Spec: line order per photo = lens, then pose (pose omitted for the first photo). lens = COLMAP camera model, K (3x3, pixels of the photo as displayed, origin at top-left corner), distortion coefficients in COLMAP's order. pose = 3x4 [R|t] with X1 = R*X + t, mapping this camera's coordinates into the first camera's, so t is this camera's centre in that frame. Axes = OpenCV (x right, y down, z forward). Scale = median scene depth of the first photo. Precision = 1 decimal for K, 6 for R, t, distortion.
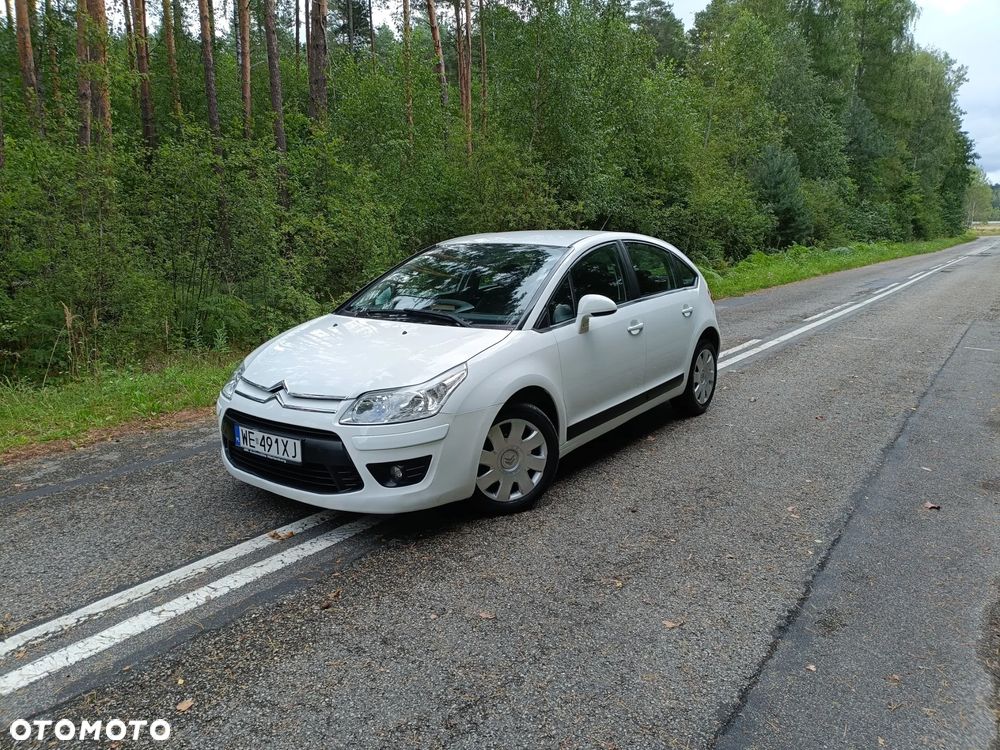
lens RADIAL K [[734.1, 0, 497.3], [0, 734.1, 370.2], [0, 0, 1]] dist [0.030993, -0.018717]
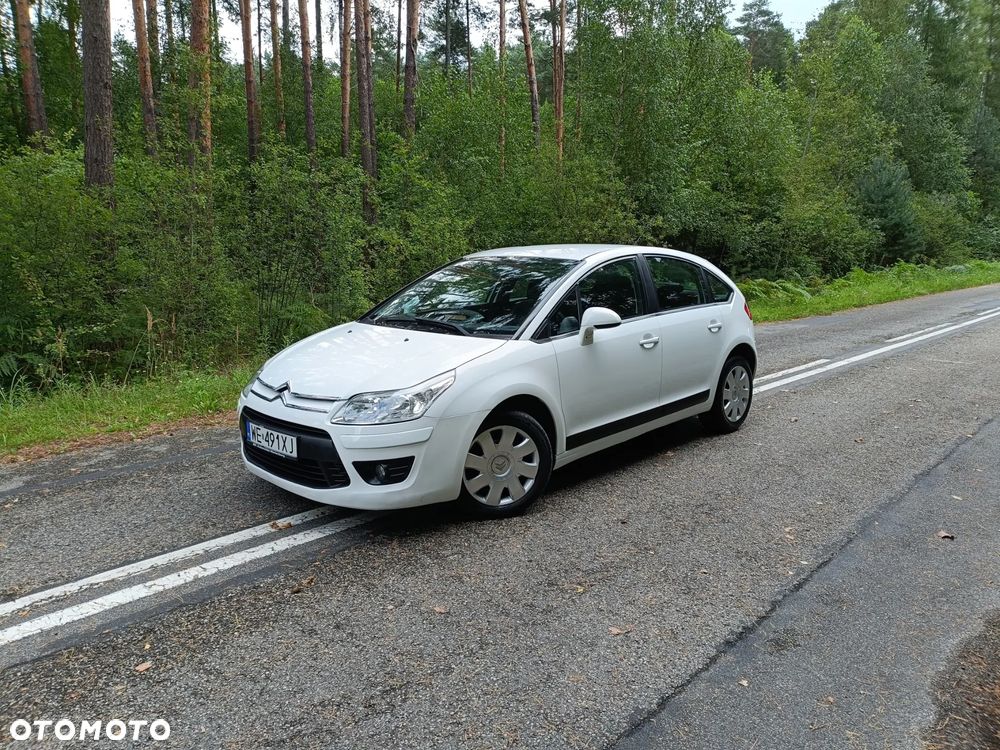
lens RADIAL K [[734.1, 0, 496.2], [0, 734.1, 370.4], [0, 0, 1]] dist [0.030993, -0.018717]
pose [[0.991017, 0.028953, -0.130565, 0.129952], [-0.031404, 0.999366, -0.016756, 0.005665], [0.129998, 0.020706, 0.991298, -0.023059]]
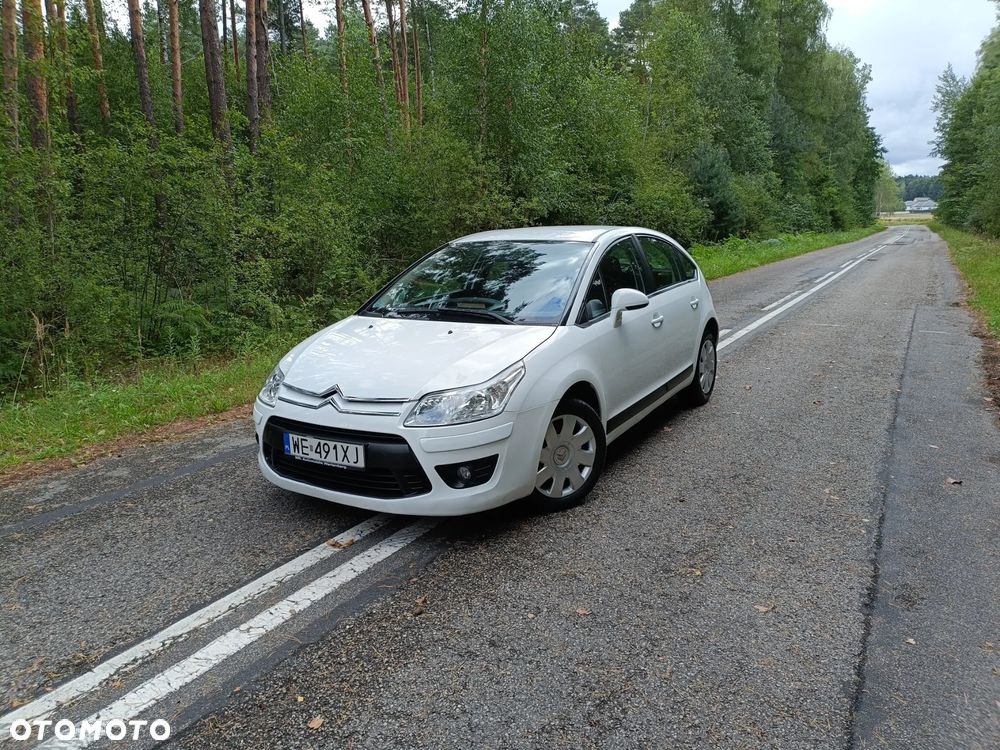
lens RADIAL K [[734.1, 0, 498.3], [0, 734.1, 370.4], [0, 0, 1]] dist [0.030993, -0.018717]
pose [[0.995445, -0.035993, 0.088280, -0.140454], [0.035738, 0.999351, 0.004464, -0.001632], [-0.088384, -0.001288, 0.996086, 0.010130]]
